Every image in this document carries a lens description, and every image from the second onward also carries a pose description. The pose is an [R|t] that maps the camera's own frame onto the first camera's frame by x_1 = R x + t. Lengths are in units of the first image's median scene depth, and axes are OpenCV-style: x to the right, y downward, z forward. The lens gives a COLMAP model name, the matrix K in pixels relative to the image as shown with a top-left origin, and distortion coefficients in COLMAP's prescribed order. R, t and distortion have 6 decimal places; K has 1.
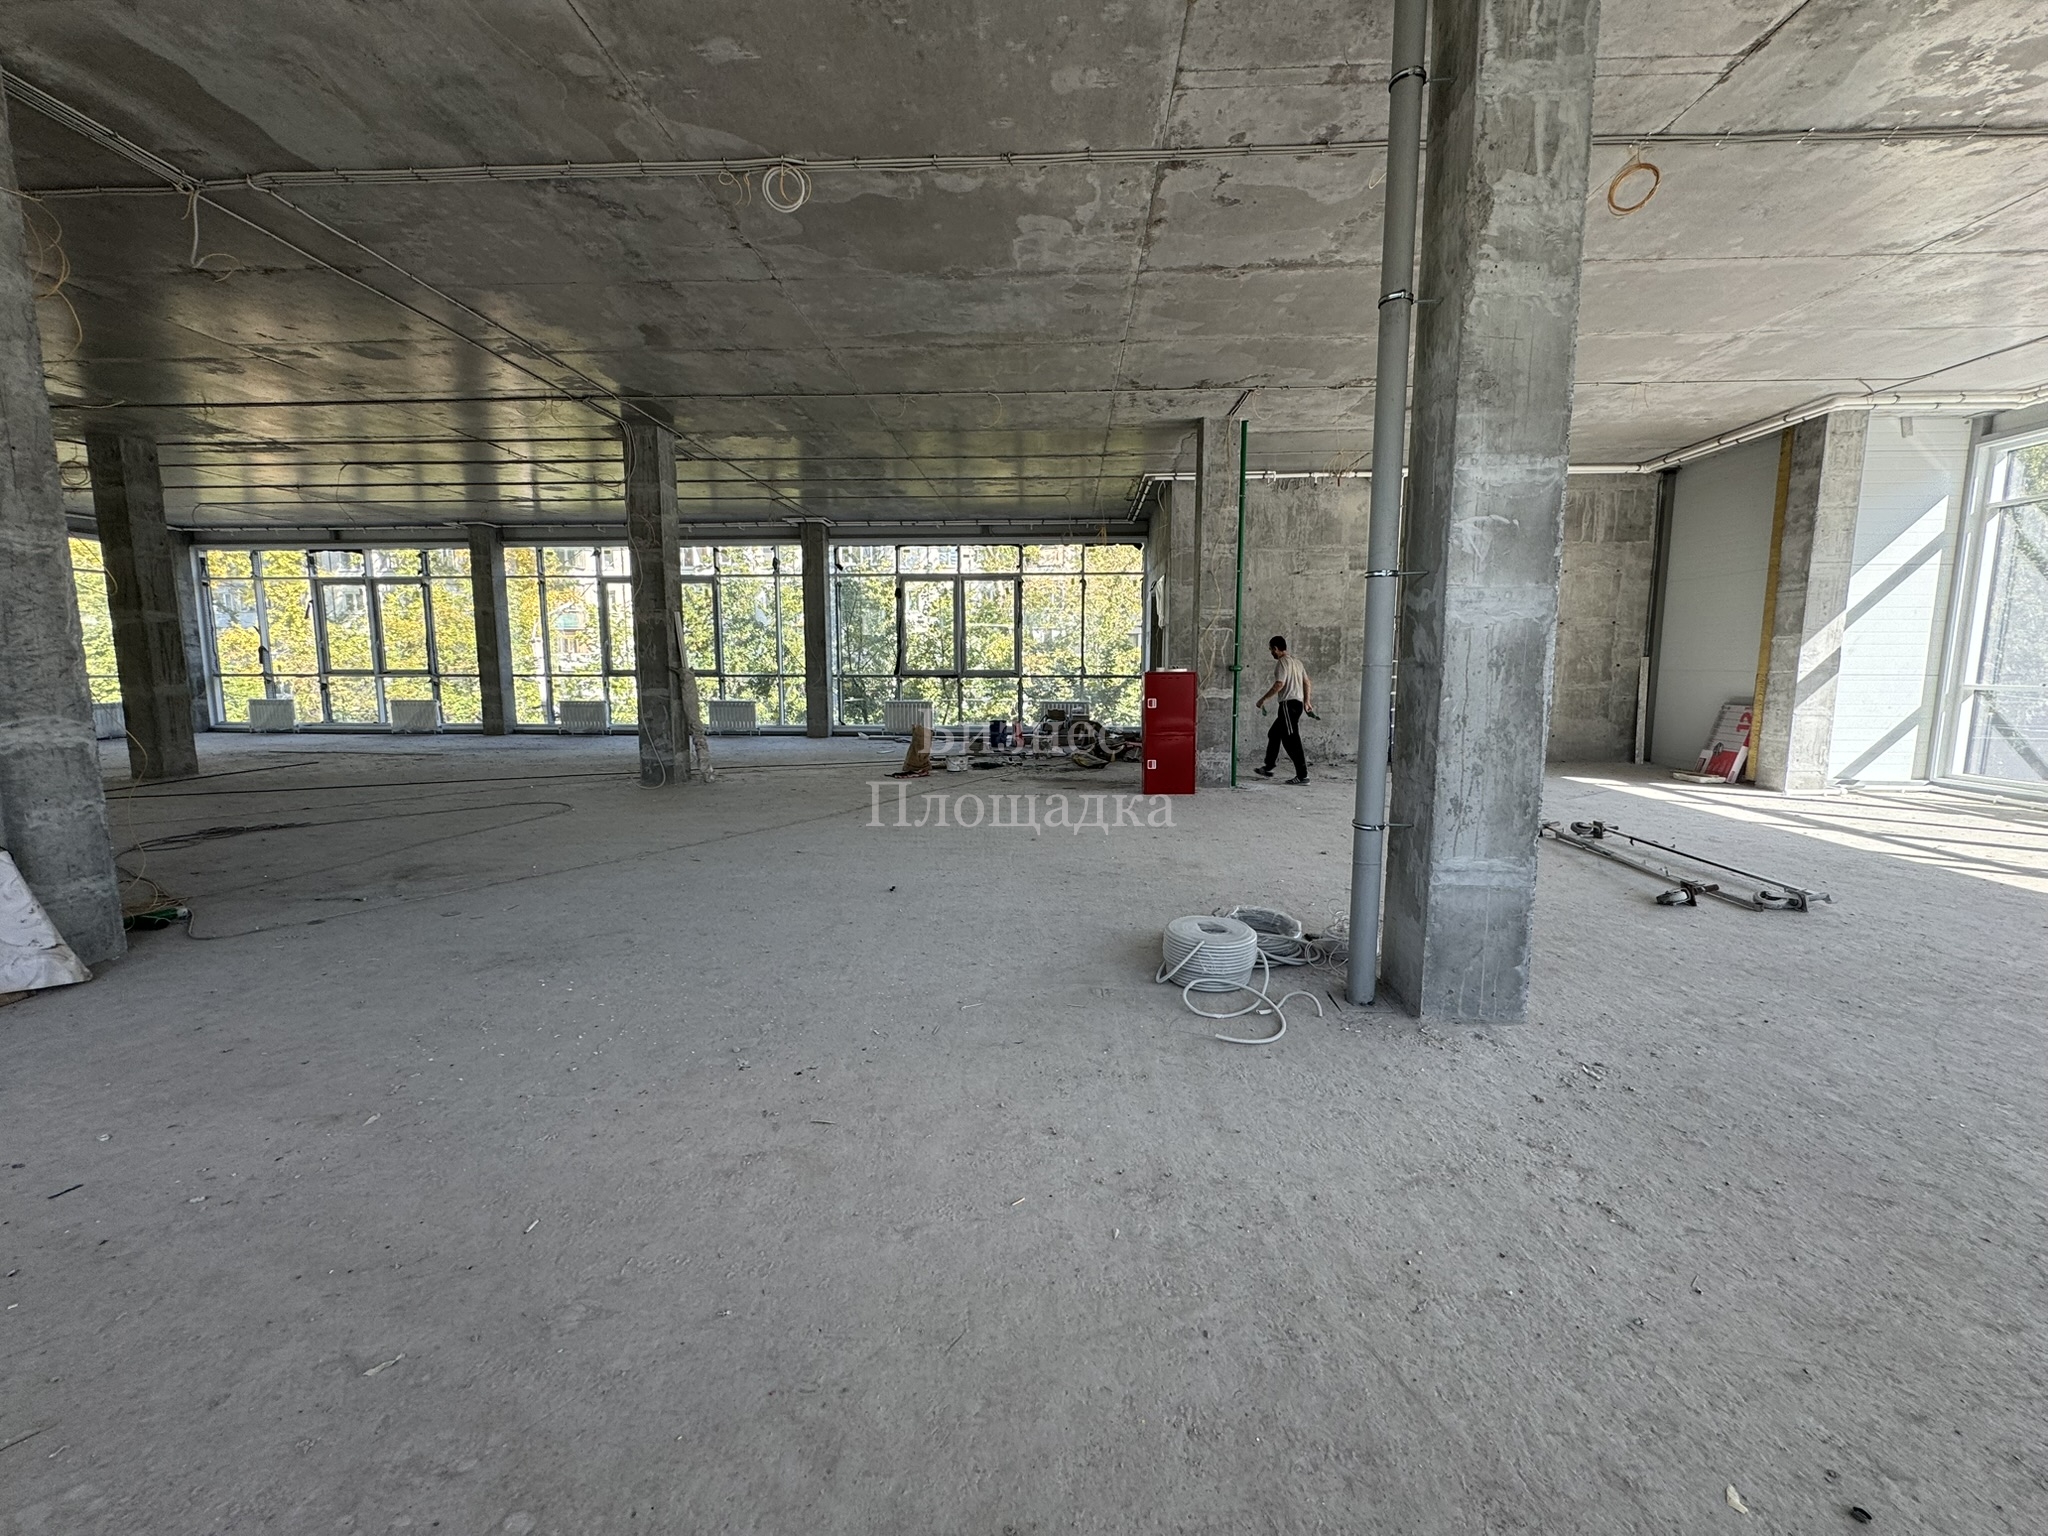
lens RADIAL K [[818.6, 0, 1025.7], [0, 818.6, 764.9], [0, 0, 1]] dist [-0.003186, 0.000600]
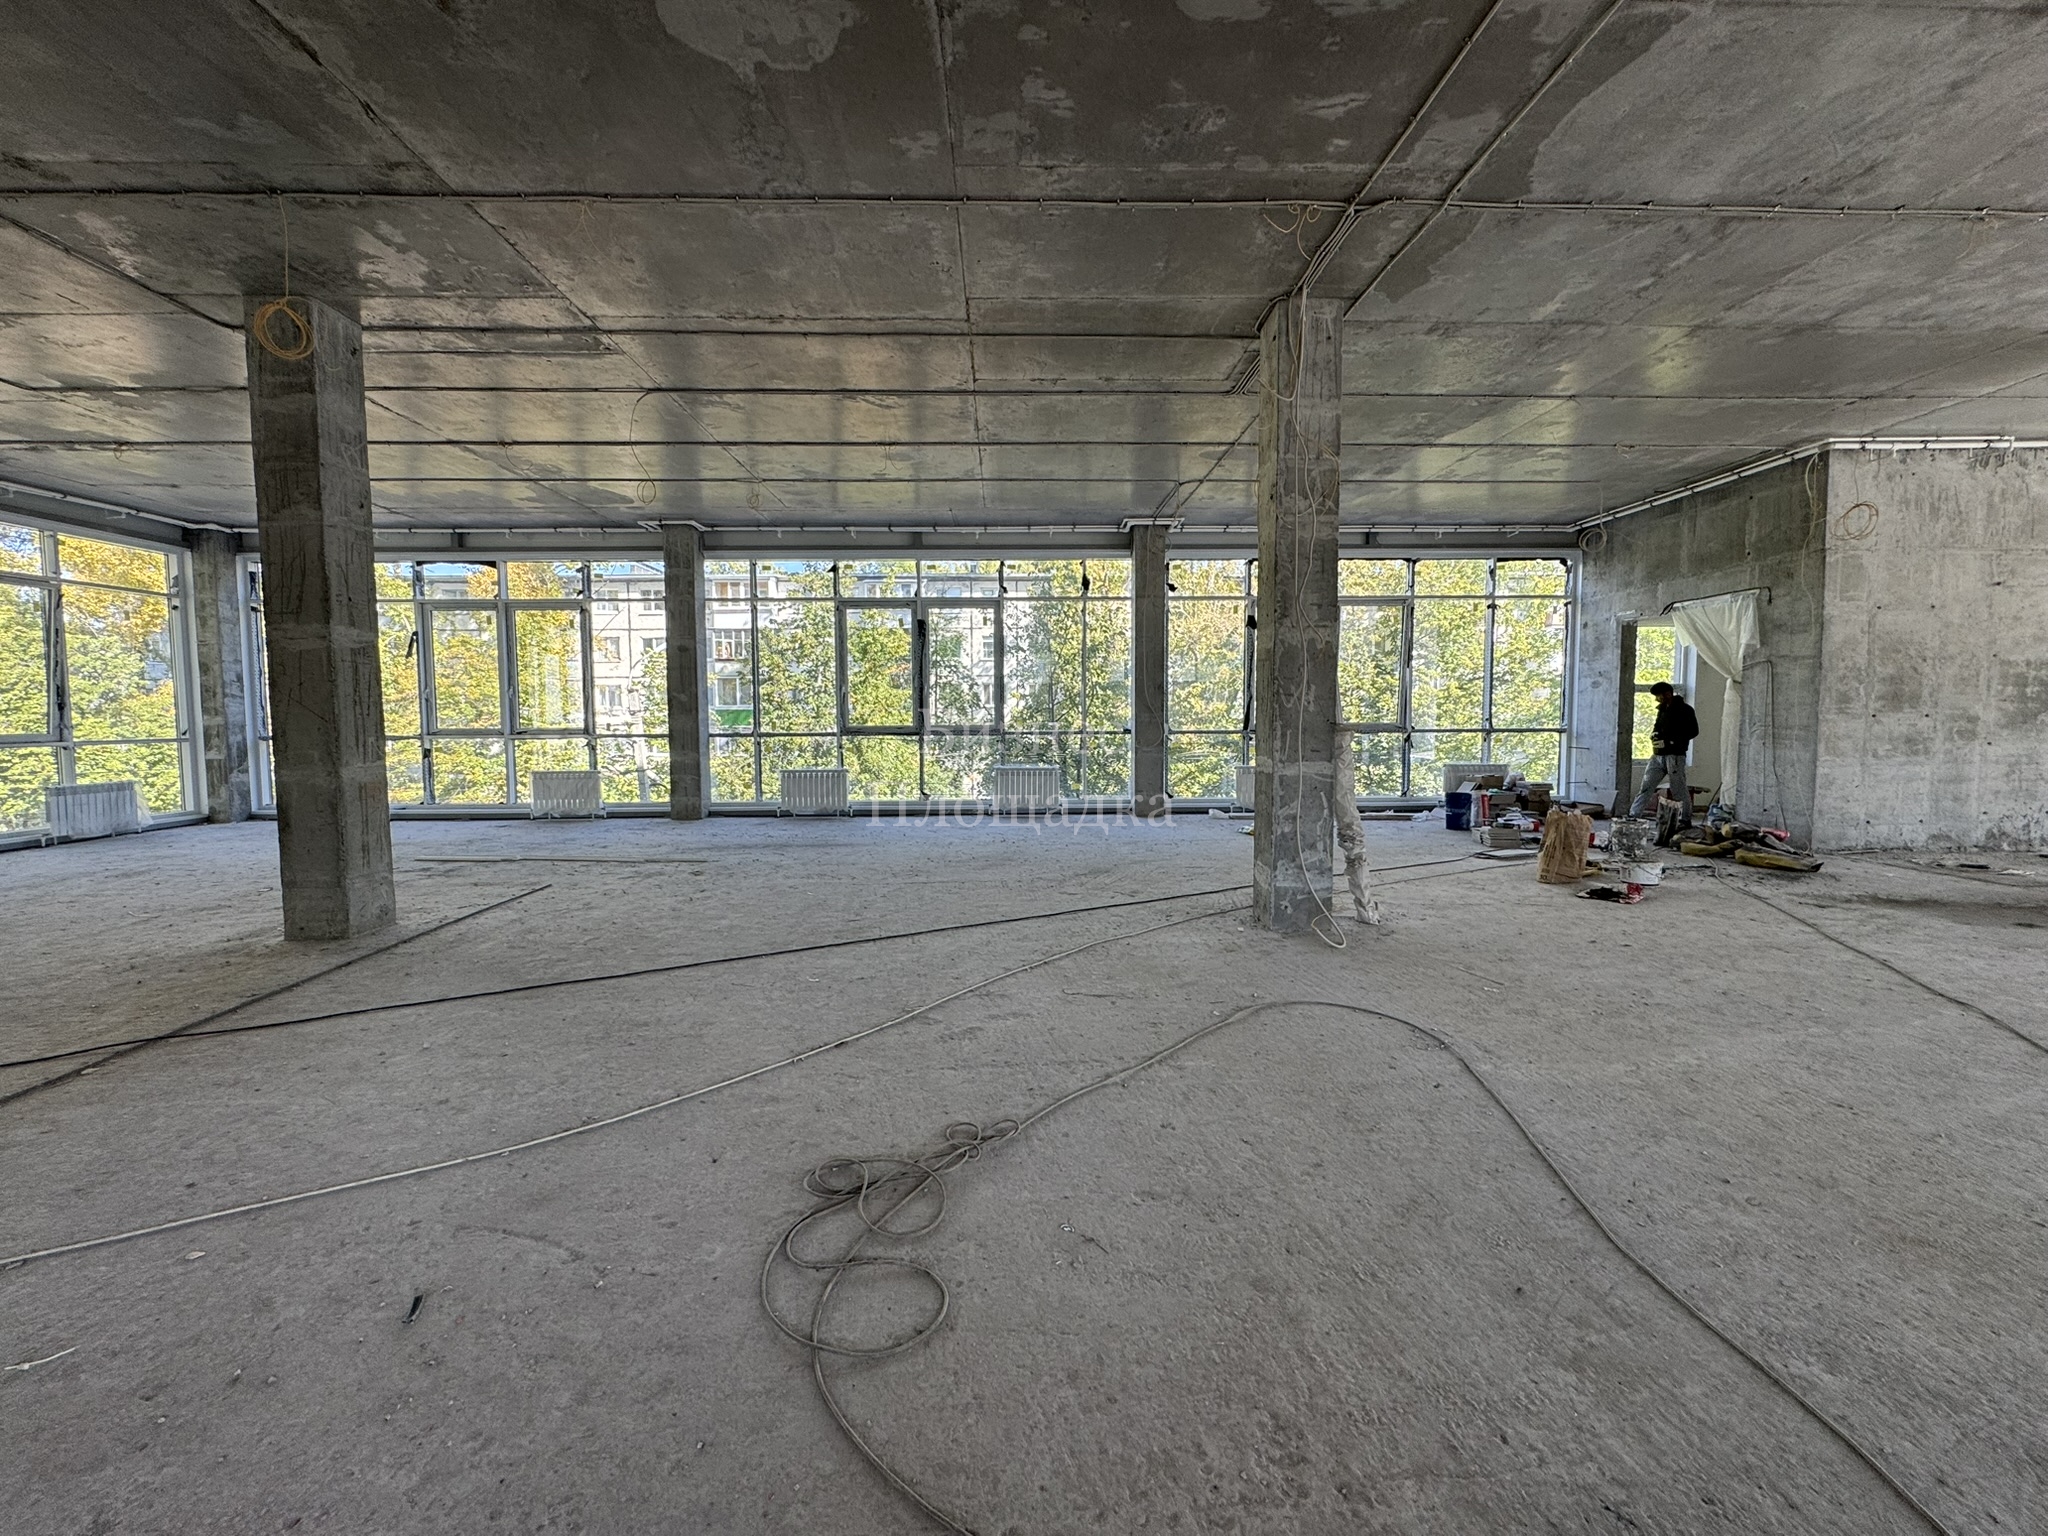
lens RADIAL K [[818.6, 0, 1025.9], [0, 818.6, 764.2], [0, 0, 1]] dist [-0.003186, 0.000600]
pose [[0.997310, -0.011100, 0.072448, -0.662476], [0.015589, 0.997974, -0.061691, -0.057878], [-0.071617, 0.062655, 0.995462, 0.437655]]
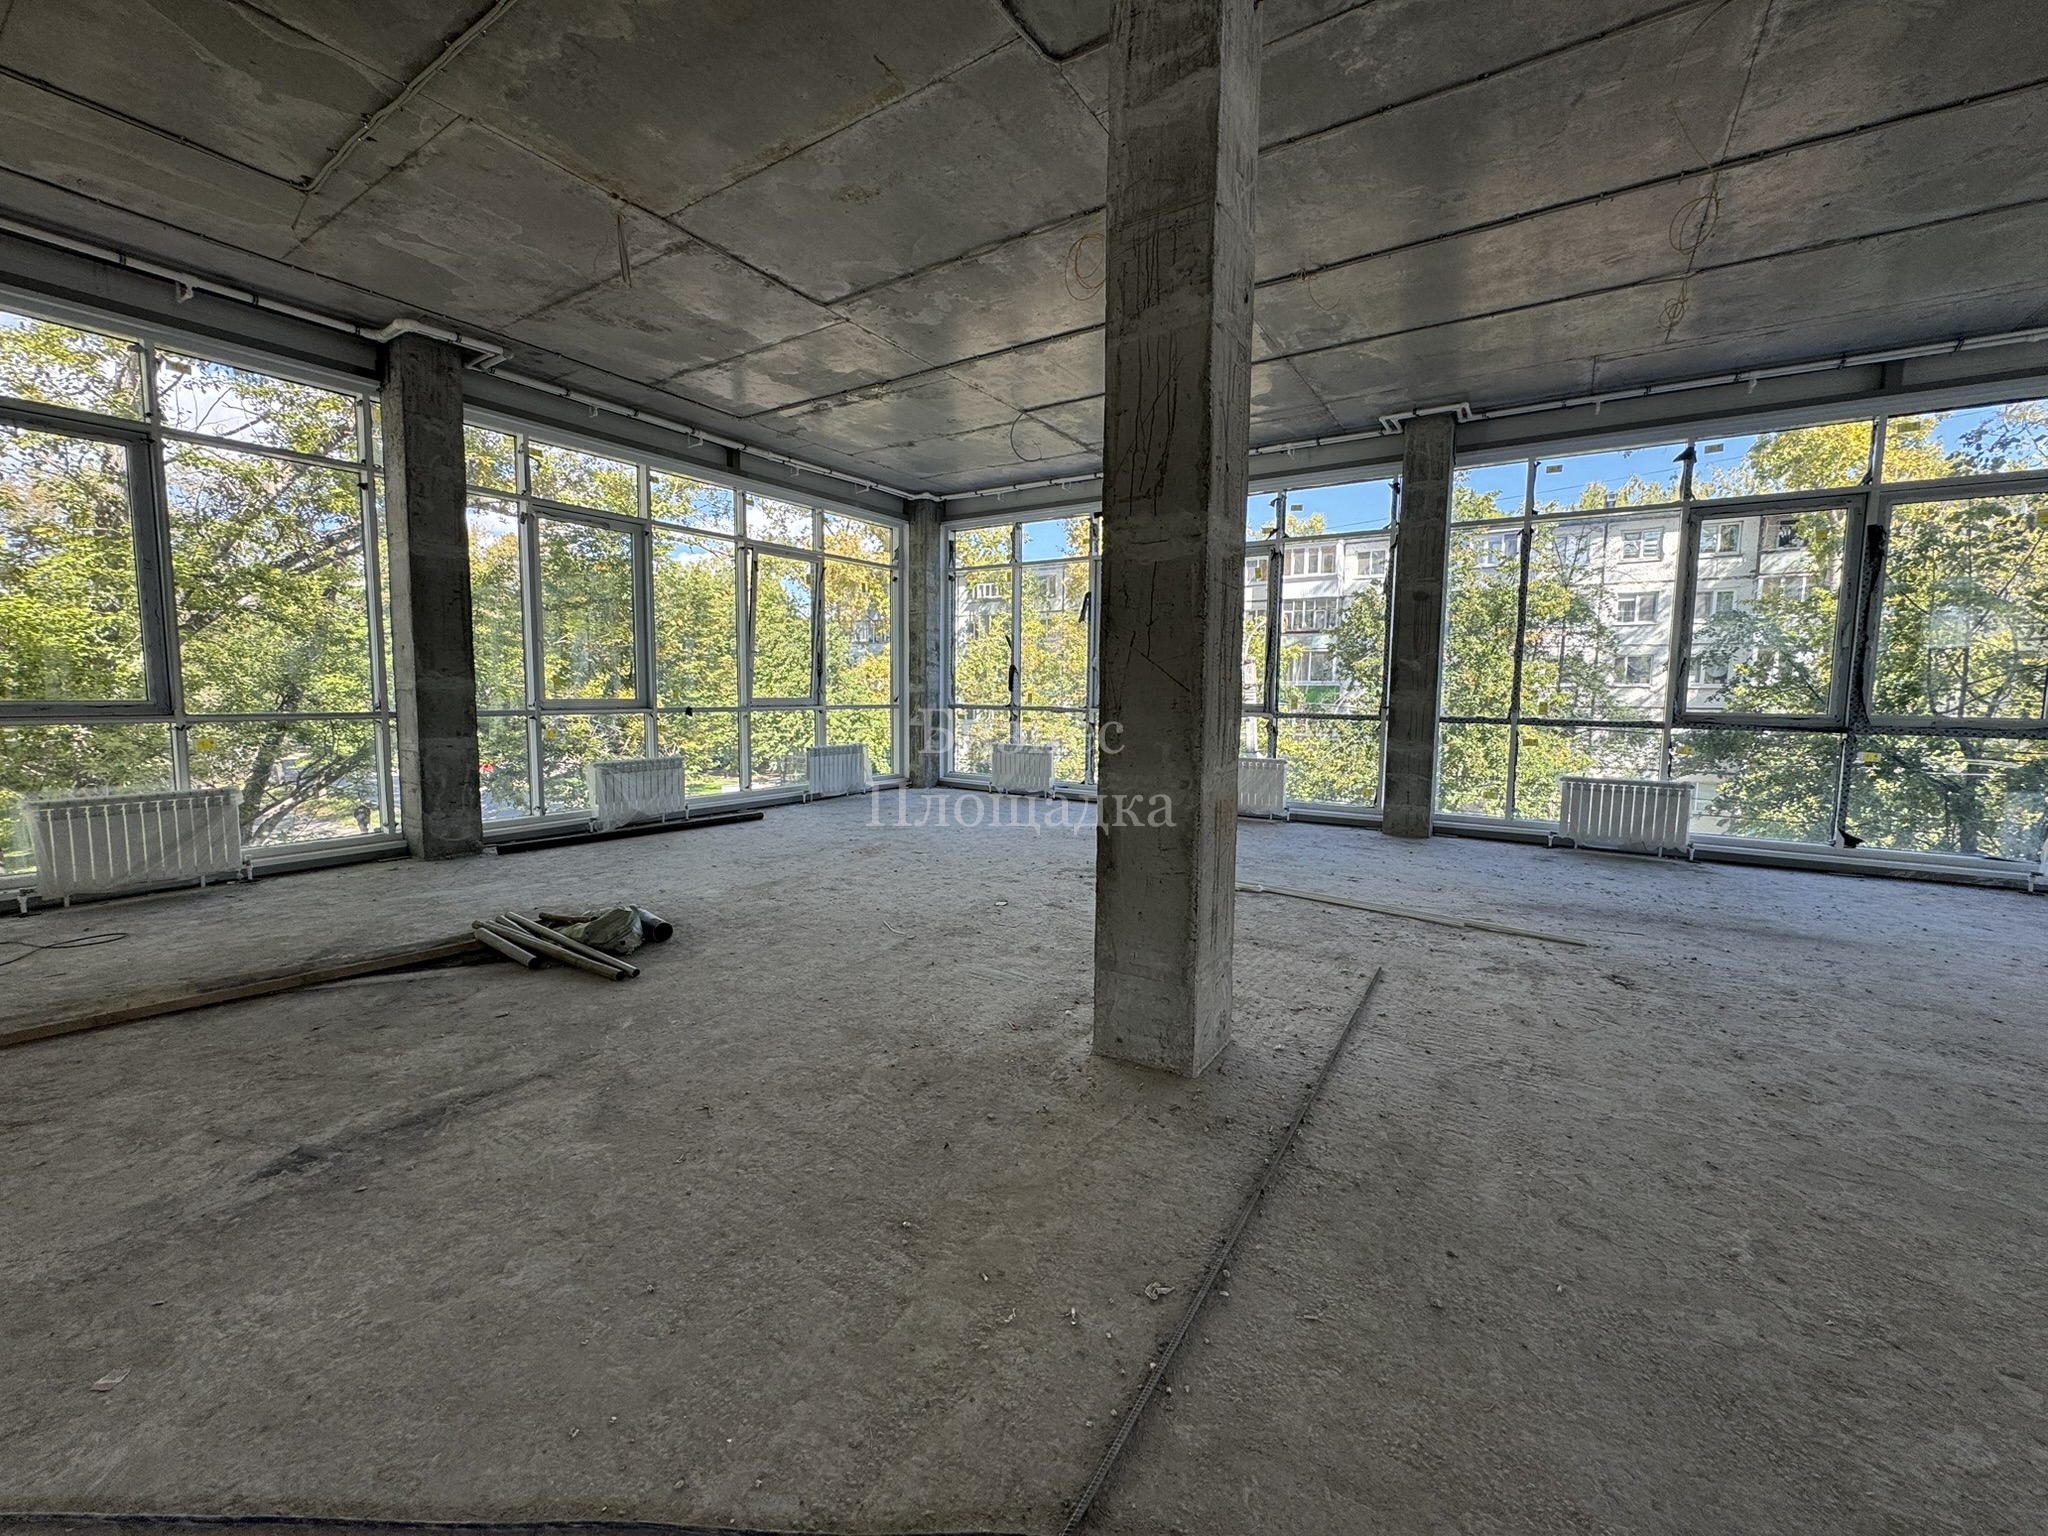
lens RADIAL K [[818.6, 0, 1026.7], [0, 818.6, 765.5], [0, 0, 1]] dist [-0.003186, 0.000600]
pose [[0.863606, 0.055918, -0.501057, -0.977873], [-0.073065, 0.997220, -0.014641, -0.090054], [0.498845, 0.049254, 0.865290, 0.715033]]
